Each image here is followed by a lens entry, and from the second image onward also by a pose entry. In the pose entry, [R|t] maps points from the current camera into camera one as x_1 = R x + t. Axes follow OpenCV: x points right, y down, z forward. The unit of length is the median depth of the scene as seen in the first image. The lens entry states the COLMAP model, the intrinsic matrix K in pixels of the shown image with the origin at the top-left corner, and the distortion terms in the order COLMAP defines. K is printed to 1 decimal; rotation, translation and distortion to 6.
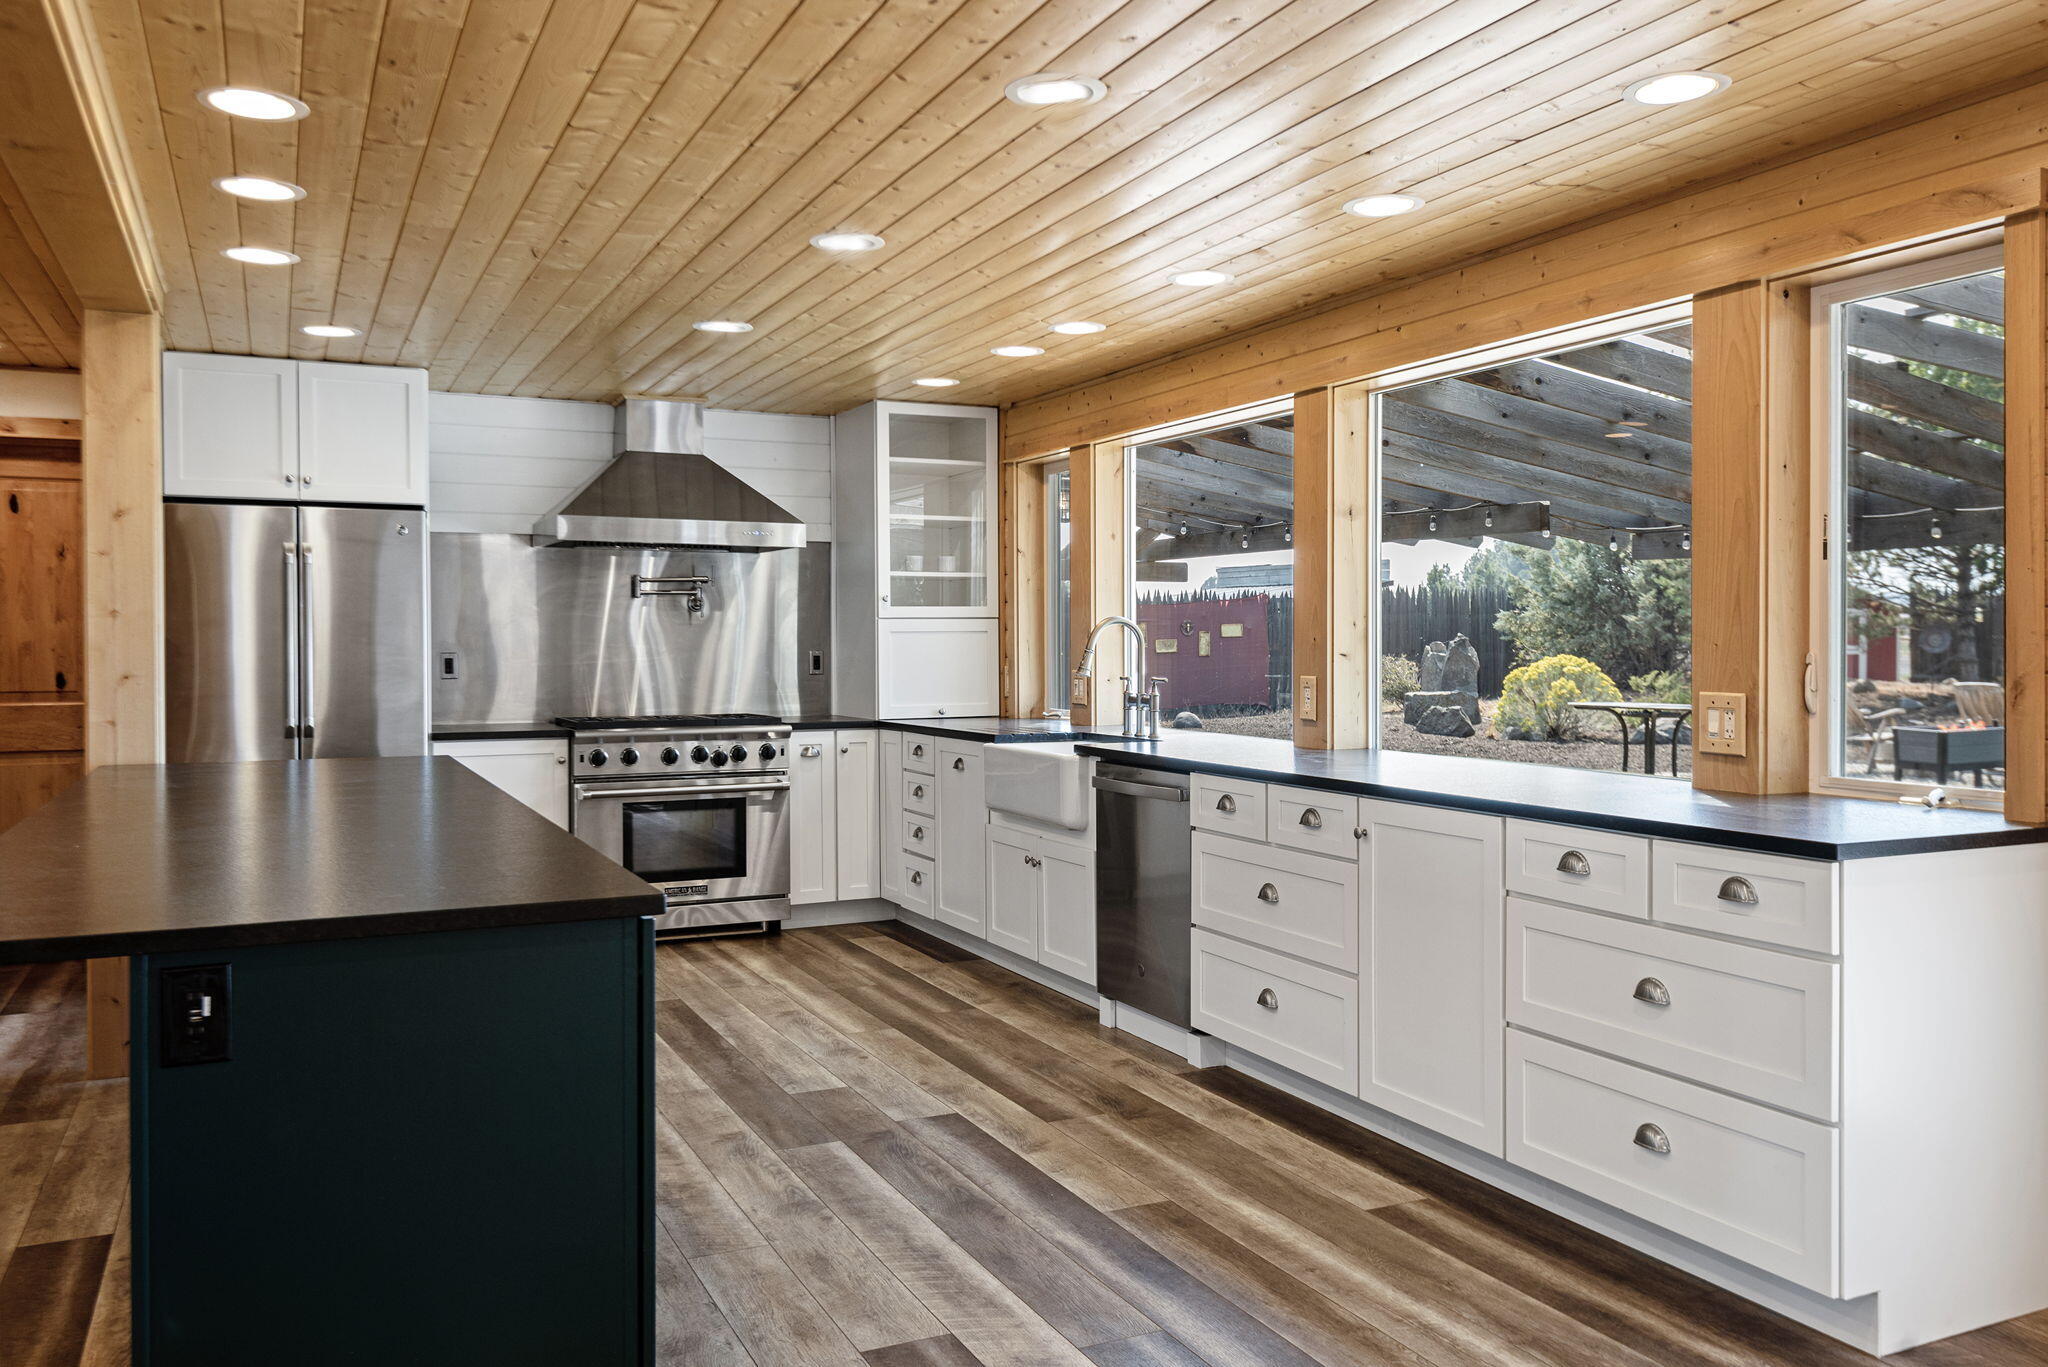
lens RADIAL K [[1709.1, 0, 1024.0], [0, 1709.1, 683.5], [0, 0, 1]] dist [-0.000802, -0.000550]
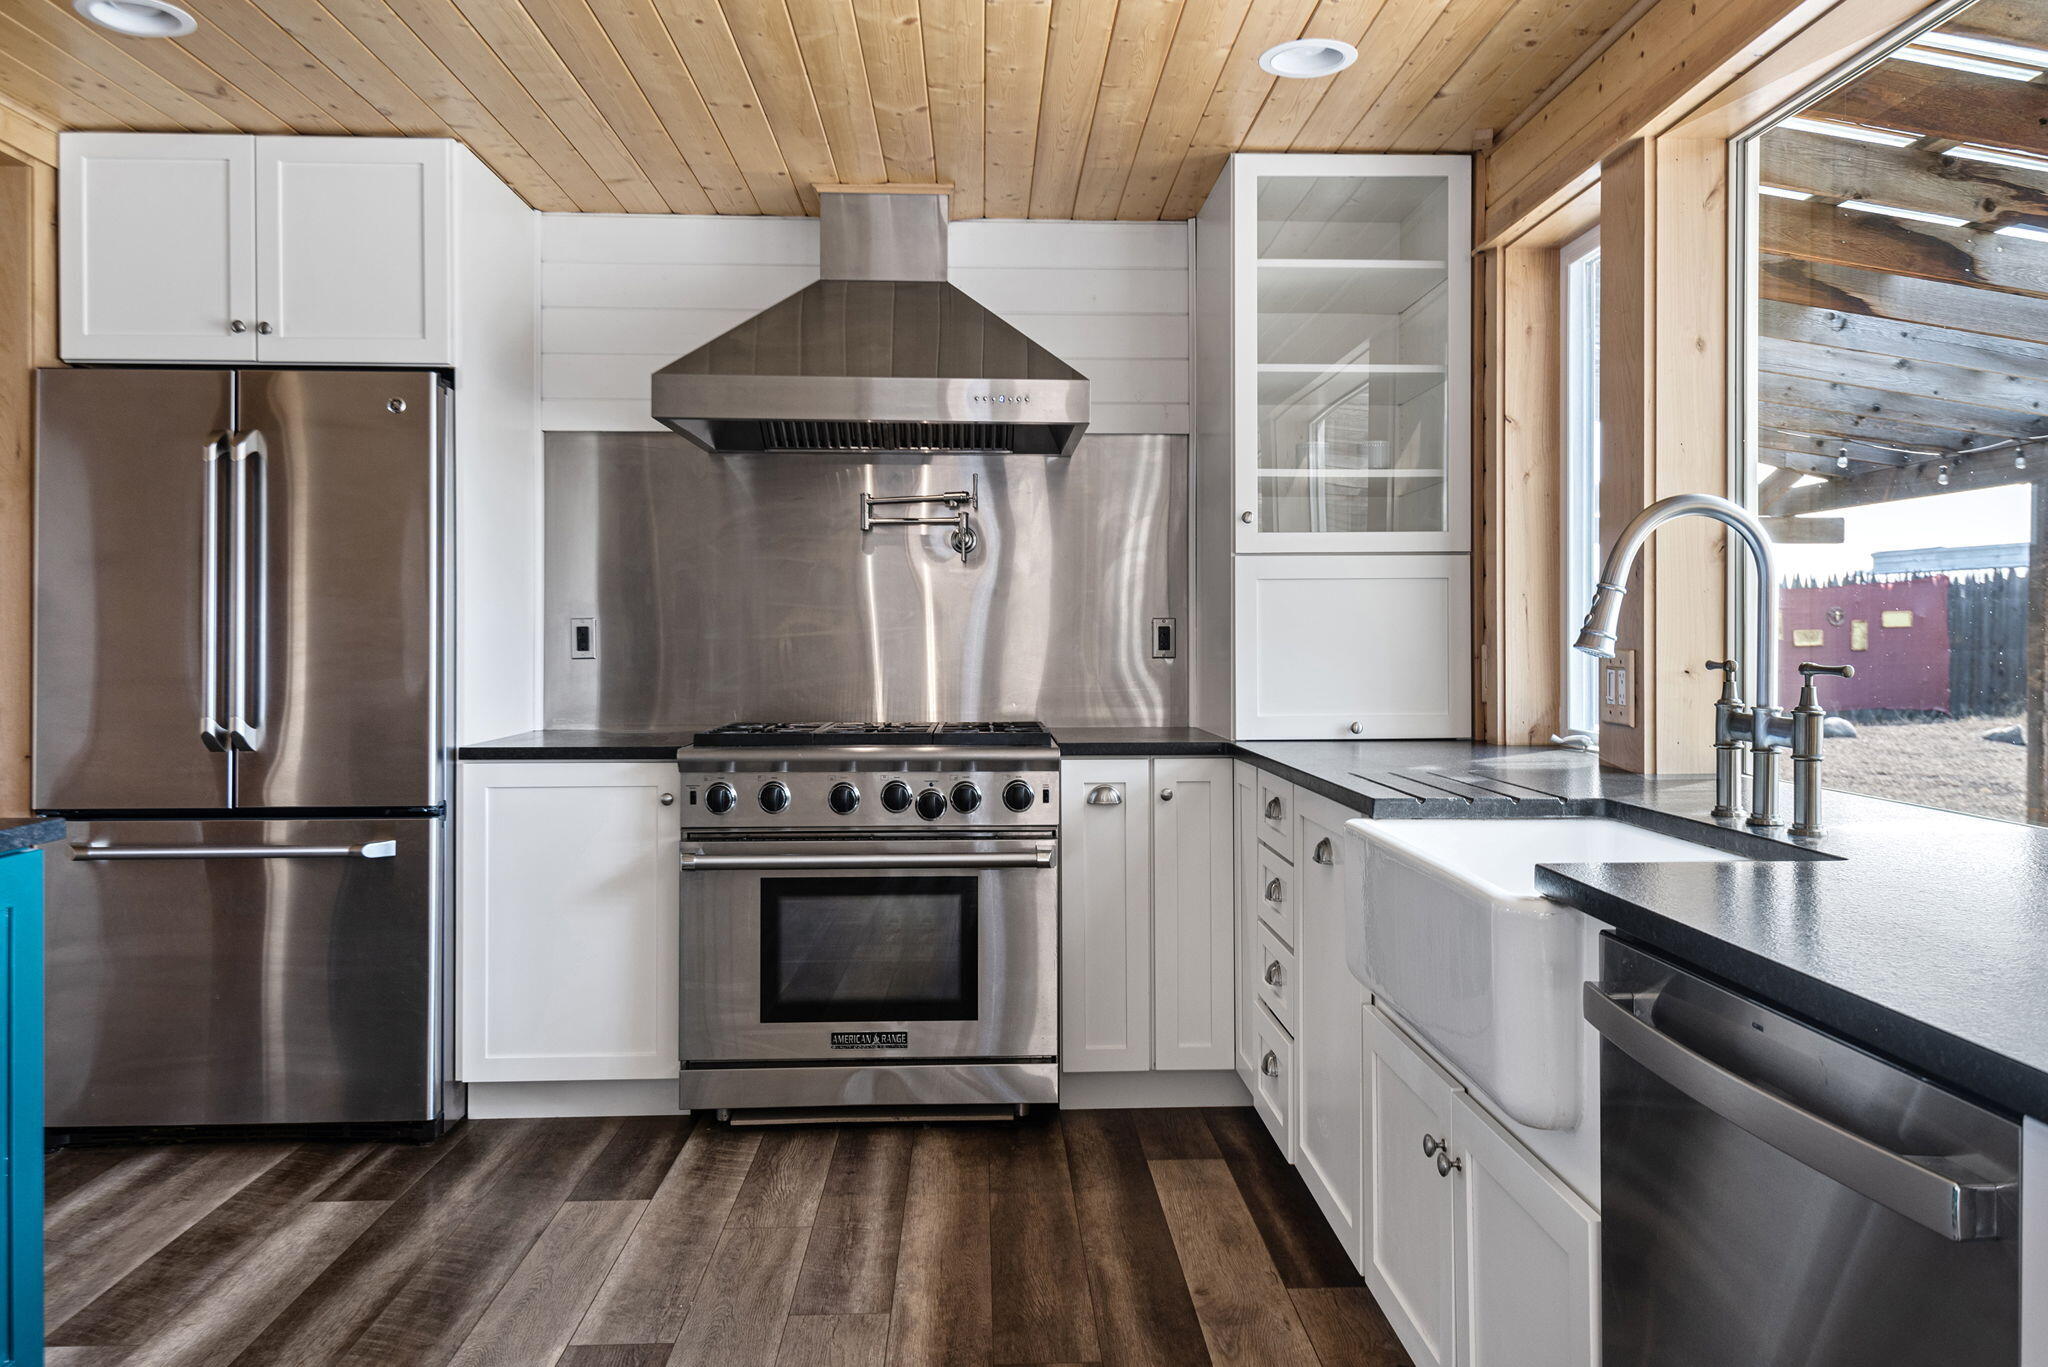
lens RADIAL K [[1556.8, 0, 1028.8], [0, 1556.8, 633.7], [0, 0, 1]] dist [0.022229, 0.000149]
pose [[0.929914, 0.002044, -0.367771, 0.036951], [-0.012159, 0.999609, -0.025187, 0.000632], [0.367576, 0.027894, 0.929575, 0.524104]]
